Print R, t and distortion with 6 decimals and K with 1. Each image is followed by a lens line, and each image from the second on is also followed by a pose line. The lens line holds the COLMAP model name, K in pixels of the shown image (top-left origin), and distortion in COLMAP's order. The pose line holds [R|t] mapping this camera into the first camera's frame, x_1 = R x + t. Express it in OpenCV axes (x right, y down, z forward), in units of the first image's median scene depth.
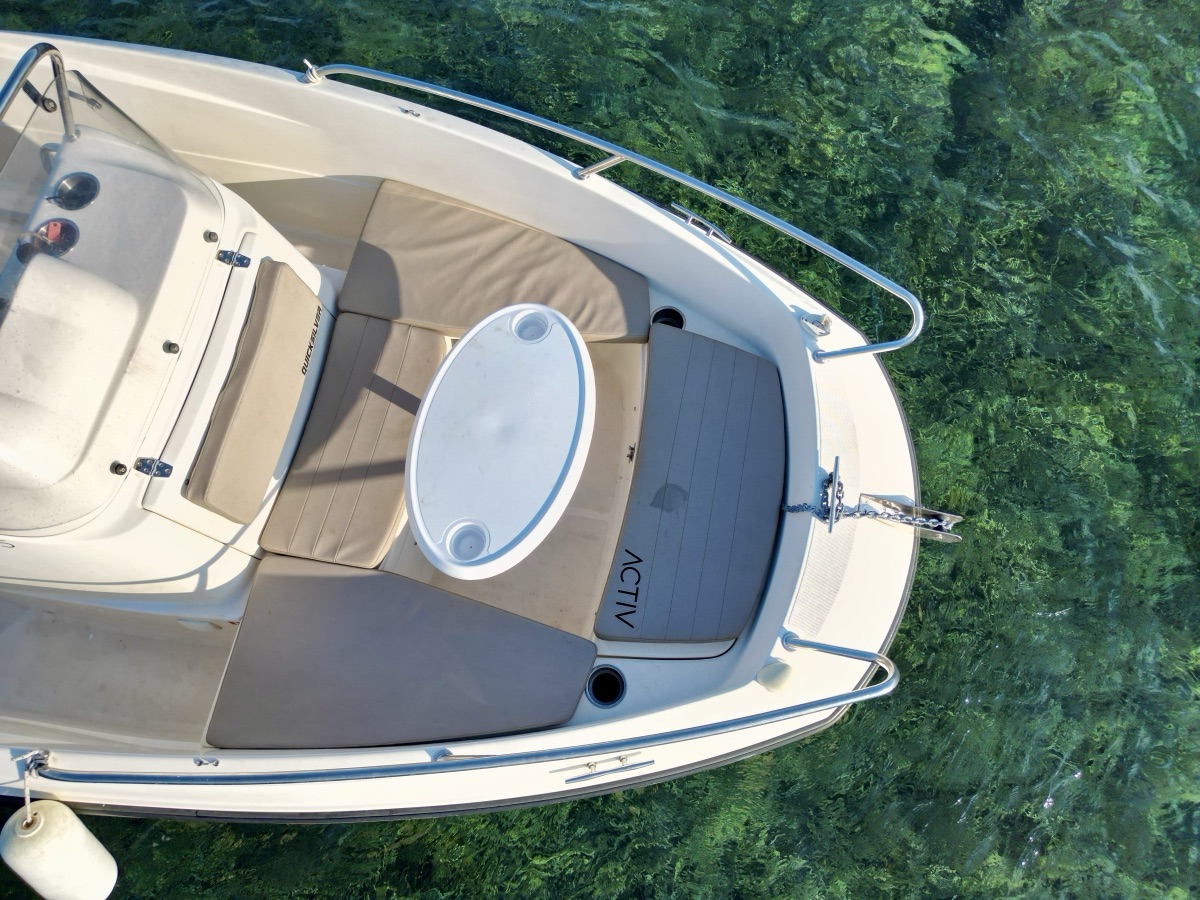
lens RADIAL K [[826.0, 0, 600.0], [0, 826.0, 450.0], [0, 0, 1]] dist [0.050610, -0.075695]
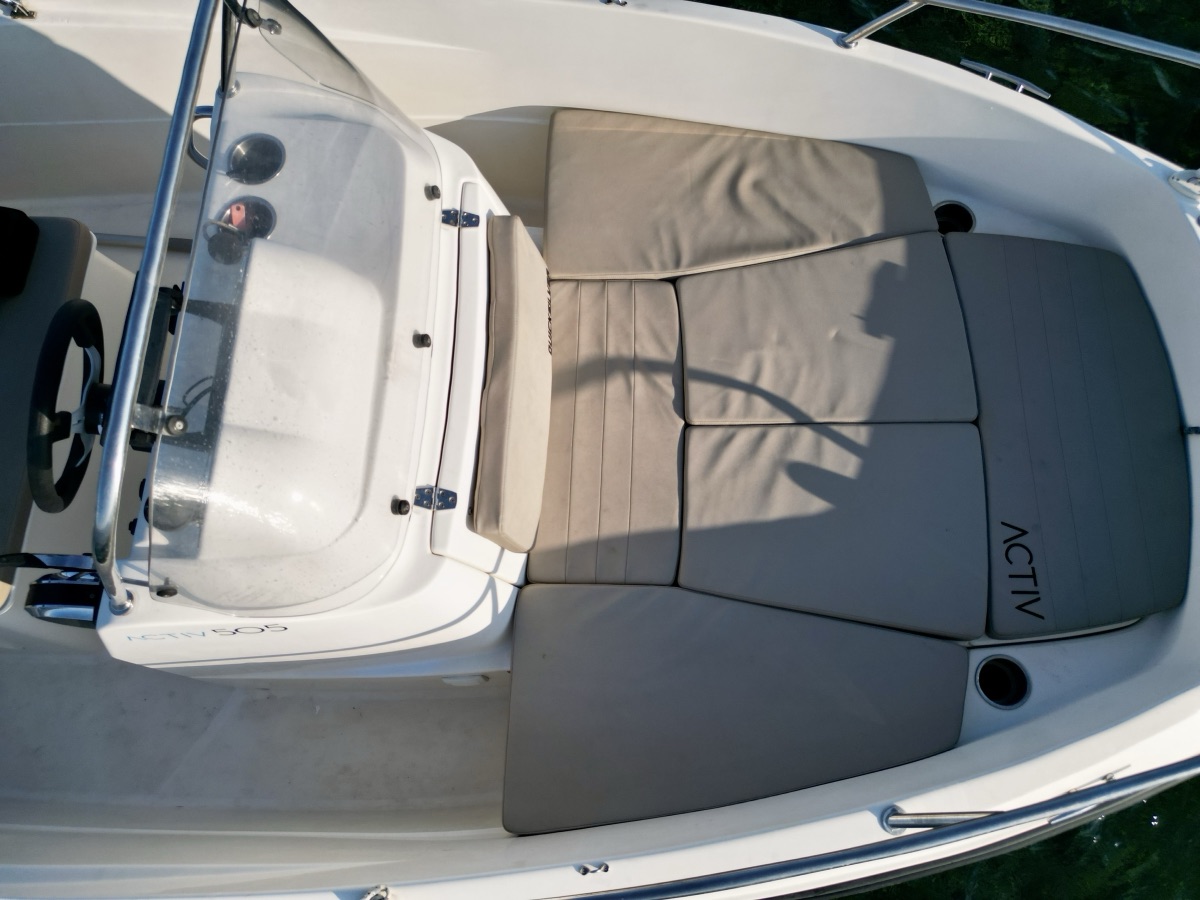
lens RADIAL K [[826.0, 0, 600.0], [0, 826.0, 450.0], [0, 0, 1]] dist [0.050610, -0.075695]
pose [[0.986947, -0.158361, -0.029269, -0.328857], [0.159413, 0.986479, 0.038030, -0.025390], [0.022851, -0.042200, 0.998848, 0.224890]]
